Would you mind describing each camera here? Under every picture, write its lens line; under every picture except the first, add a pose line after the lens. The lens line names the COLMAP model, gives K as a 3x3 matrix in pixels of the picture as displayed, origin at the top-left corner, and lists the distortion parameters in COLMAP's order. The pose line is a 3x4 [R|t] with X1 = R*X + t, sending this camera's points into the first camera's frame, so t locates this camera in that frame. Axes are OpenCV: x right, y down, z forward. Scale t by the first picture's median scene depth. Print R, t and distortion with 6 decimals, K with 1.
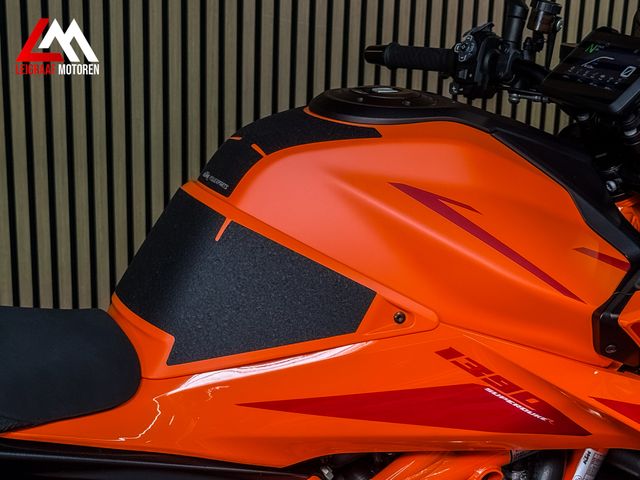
lens RADIAL K [[1362.1, 0, 321.6], [0, 1362.1, 240.1], [0, 0, 1]] dist [0.143474, 0.000000]
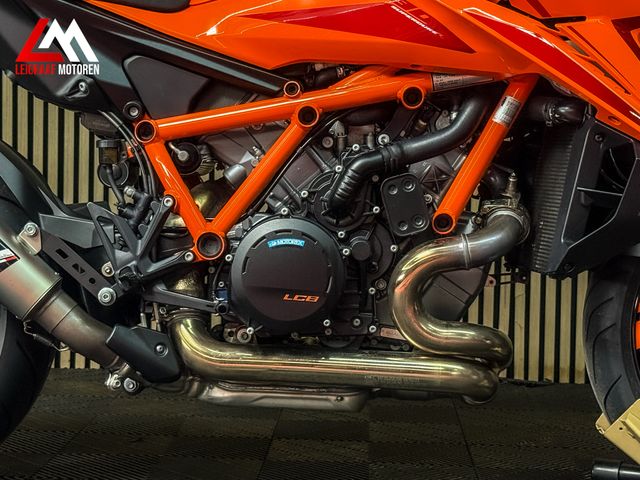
lens RADIAL K [[1362.1, 0, 322.5], [0, 1362.1, 234.5], [0, 0, 1]] dist [0.143474, 0.000000]
pose [[0.884158, 0.012043, -0.467033, 0.749539], [-0.140881, 0.960006, -0.241953, 0.716057], [0.445441, 0.279721, 0.850493, -0.224427]]
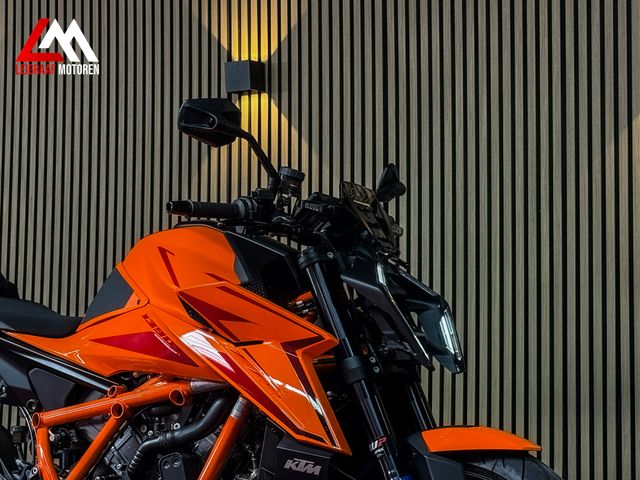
lens RADIAL K [[1362.1, 0, 309.4], [0, 1362.1, 239.1], [0, 0, 1]] dist [0.143474, 0.000000]
pose [[0.563394, -0.105380, -0.819440, 1.992915], [-0.261922, 0.917889, -0.298122, 0.539039], [0.783571, 0.382590, 0.489531, 0.103149]]
